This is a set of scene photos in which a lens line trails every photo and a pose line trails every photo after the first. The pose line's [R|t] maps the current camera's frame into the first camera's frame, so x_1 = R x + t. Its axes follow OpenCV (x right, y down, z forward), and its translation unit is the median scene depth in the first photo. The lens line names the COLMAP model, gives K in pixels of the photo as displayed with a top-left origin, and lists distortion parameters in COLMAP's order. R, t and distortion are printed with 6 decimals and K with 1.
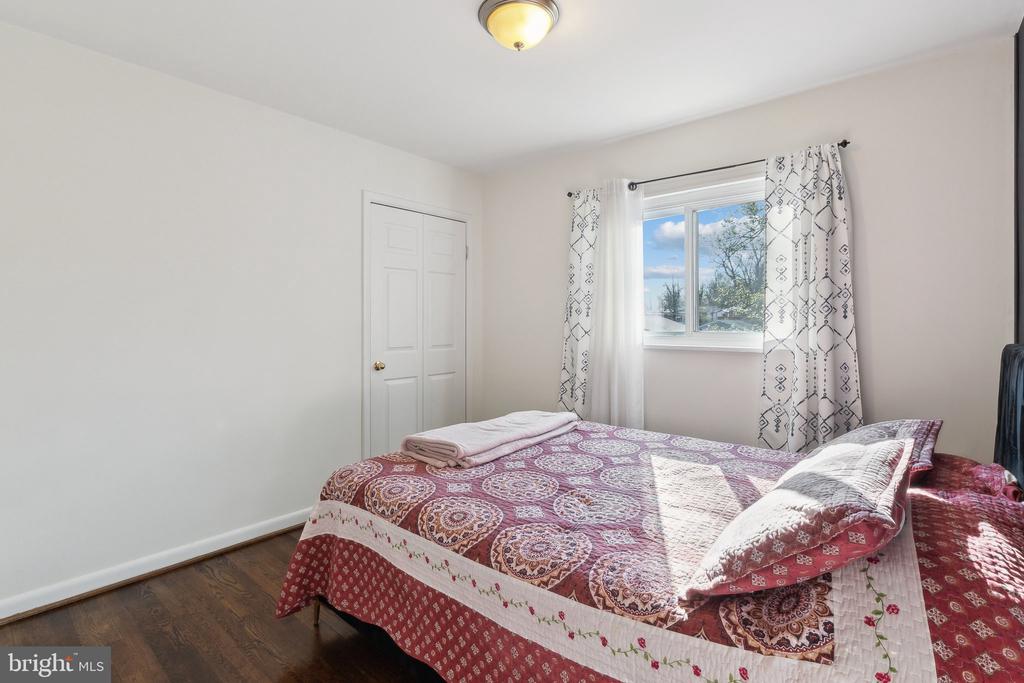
lens RADIAL K [[490.1, 0, 504.4], [0, 490.1, 321.7], [0, 0, 1]] dist [-0.010417, 0.000974]
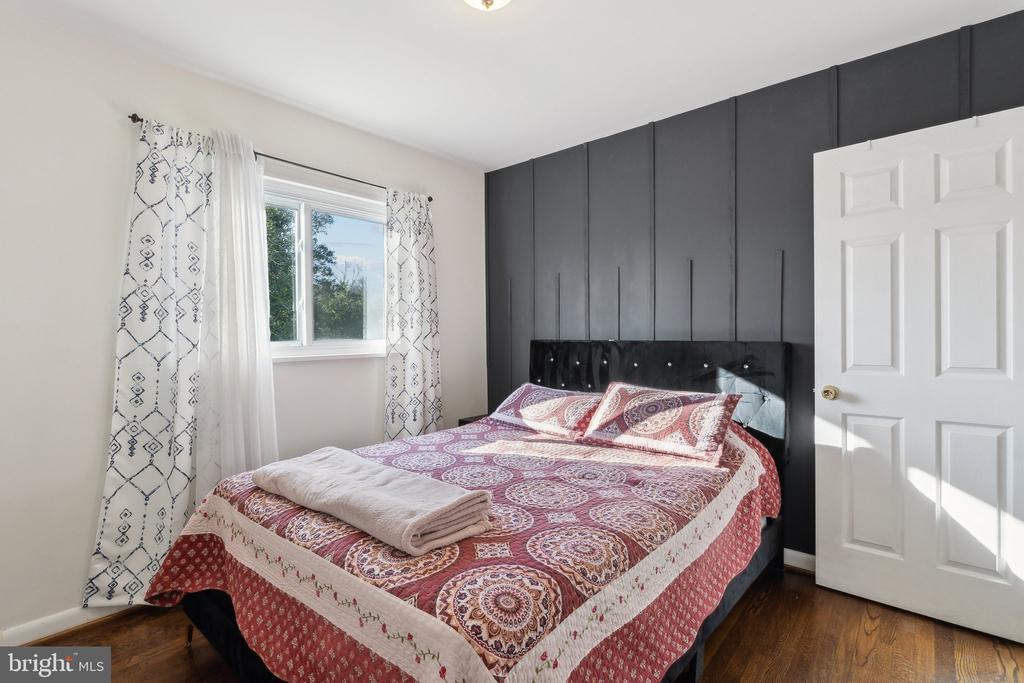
lens RADIAL K [[490.1, 0, 509.8], [0, 490.1, 337.0], [0, 0, 1]] dist [-0.010417, 0.000974]
pose [[-0.010162, -0.007074, 0.999923, -0.871336], [0.009371, 0.999930, 0.007170, 0.016920], [-0.999904, 0.009443, -0.010095, 1.017220]]
